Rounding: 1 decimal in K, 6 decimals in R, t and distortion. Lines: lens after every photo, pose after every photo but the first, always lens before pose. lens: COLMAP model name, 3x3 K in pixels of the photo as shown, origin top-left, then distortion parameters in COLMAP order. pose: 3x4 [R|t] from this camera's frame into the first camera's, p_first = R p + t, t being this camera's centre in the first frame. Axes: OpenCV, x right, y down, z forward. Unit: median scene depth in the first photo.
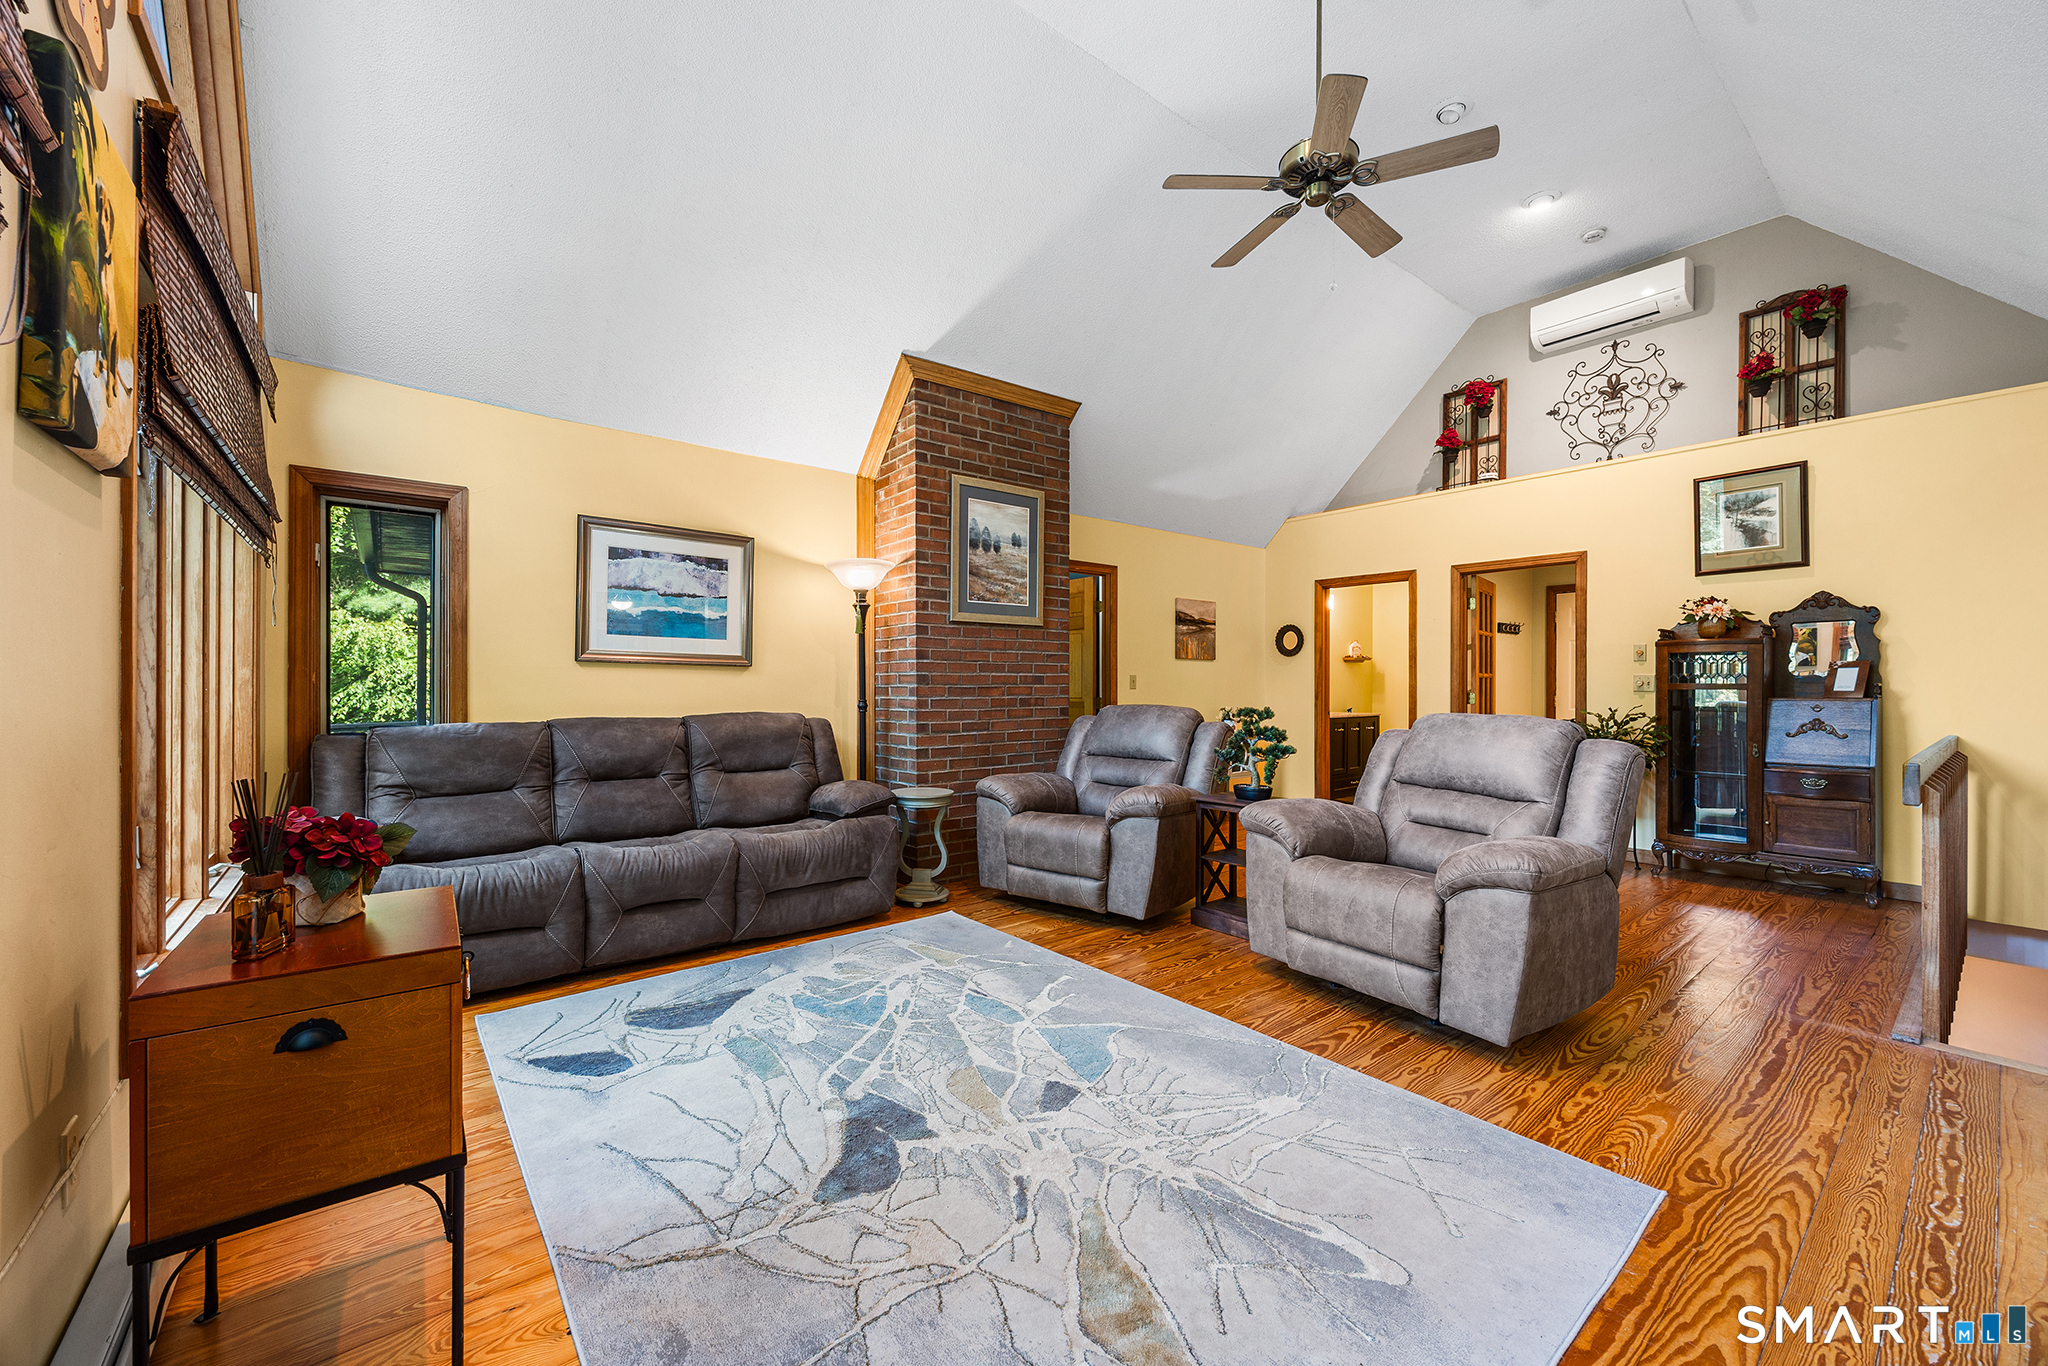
lens RADIAL K [[799.8, 0, 1040.4], [0, 799.8, 684.0], [0, 0, 1]] dist [-0.006418, -0.000053]
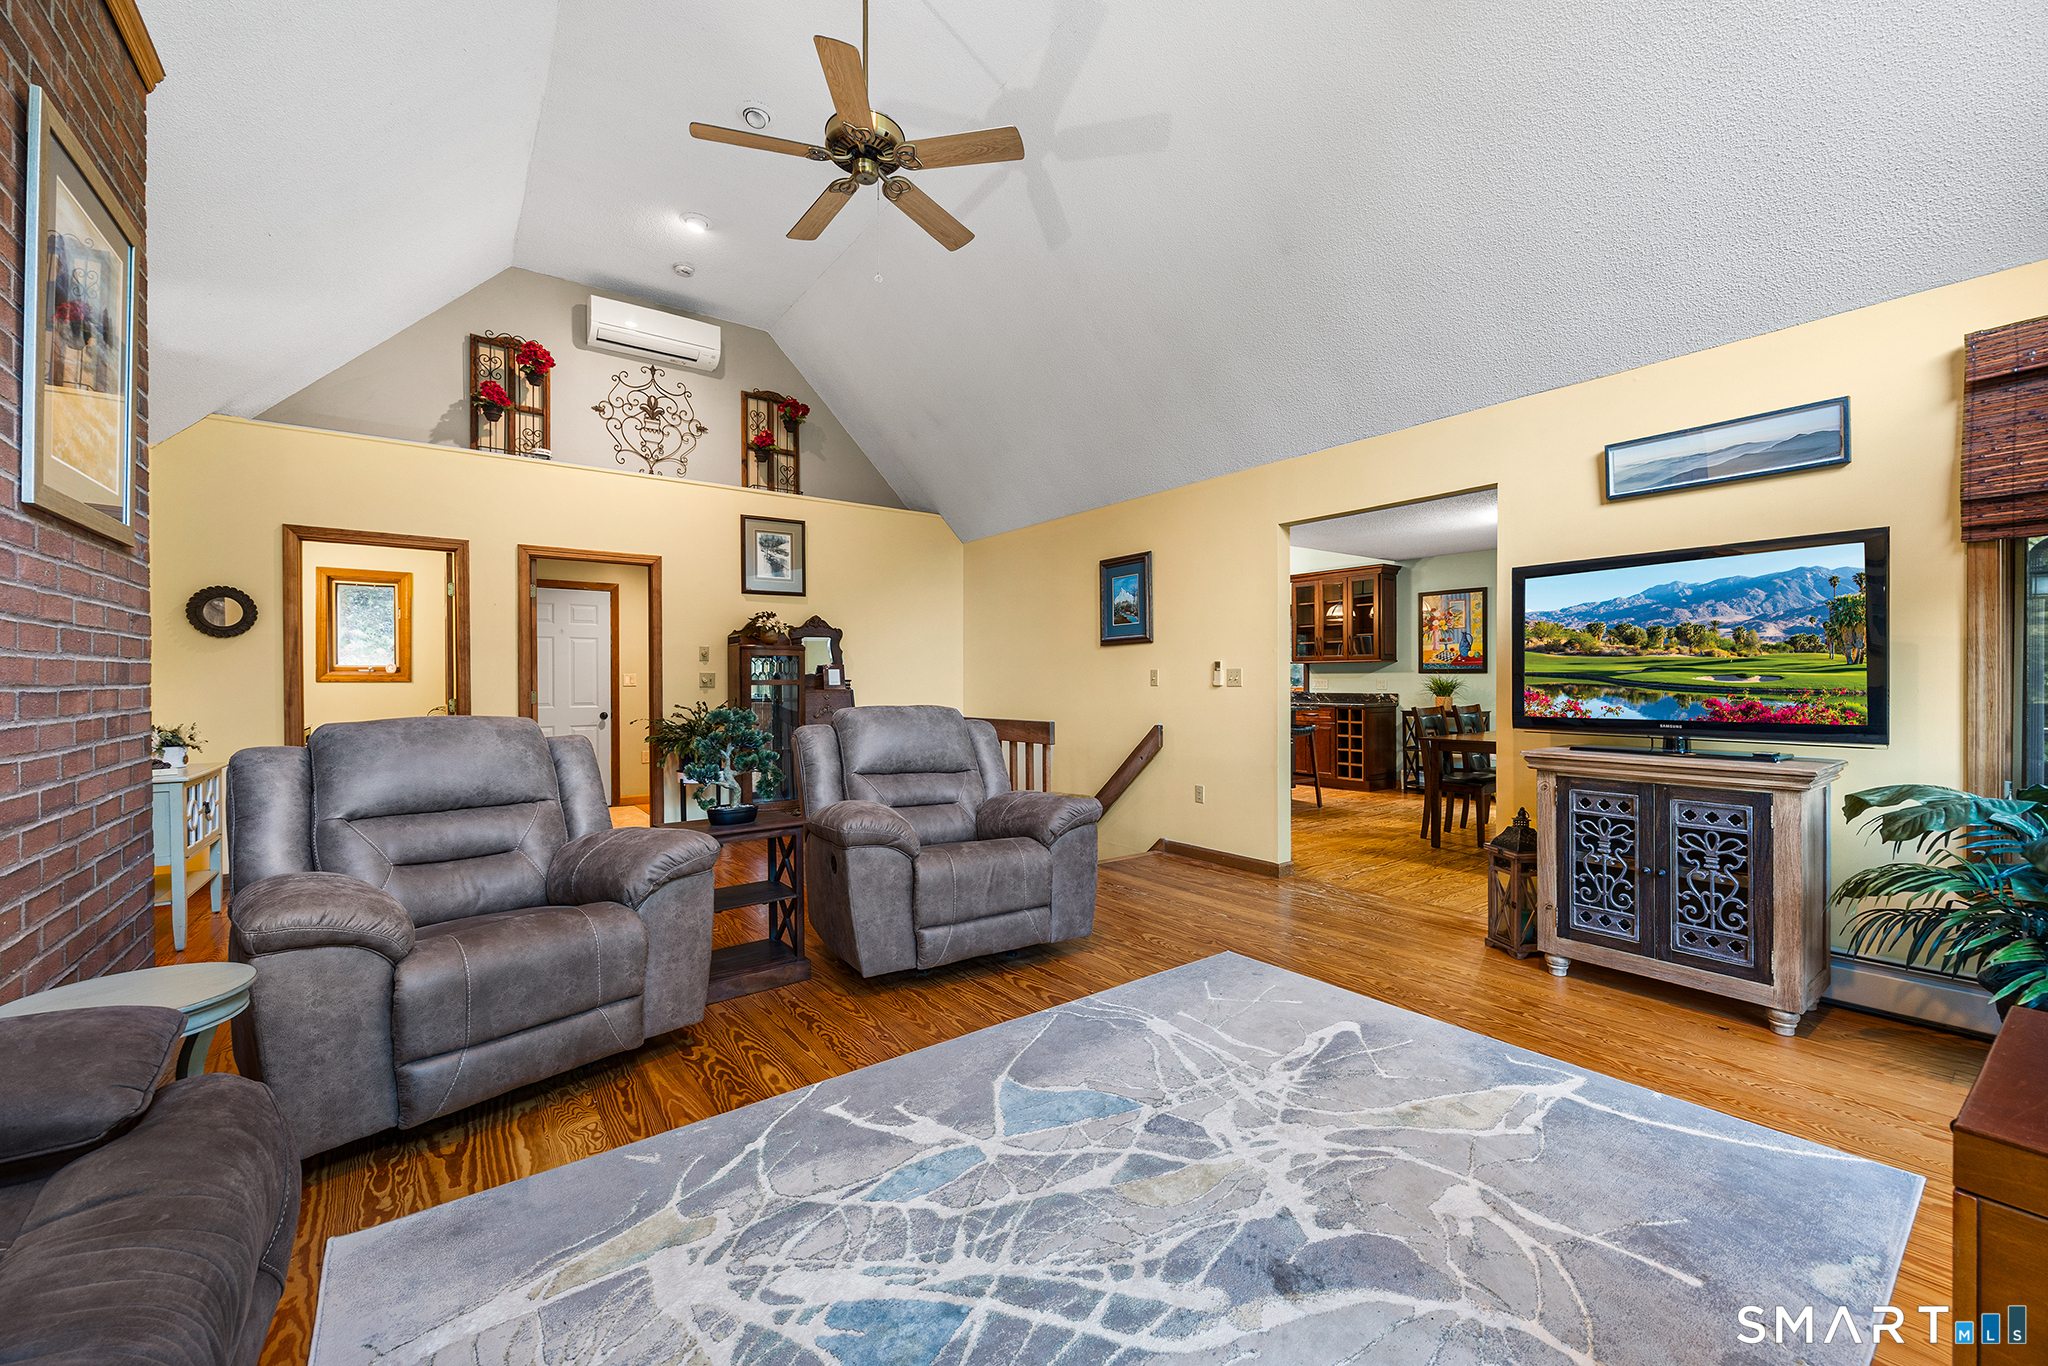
lens RADIAL K [[799.8, 0, 1035.0], [0, 799.8, 681.6], [0, 0, 1]] dist [-0.006418, -0.000053]
pose [[0.038063, -0.002062, 0.999273, -0.454510], [0.004031, 0.999990, 0.001910, 0.001187], [-0.999267, 0.003956, 0.038071, 0.567881]]
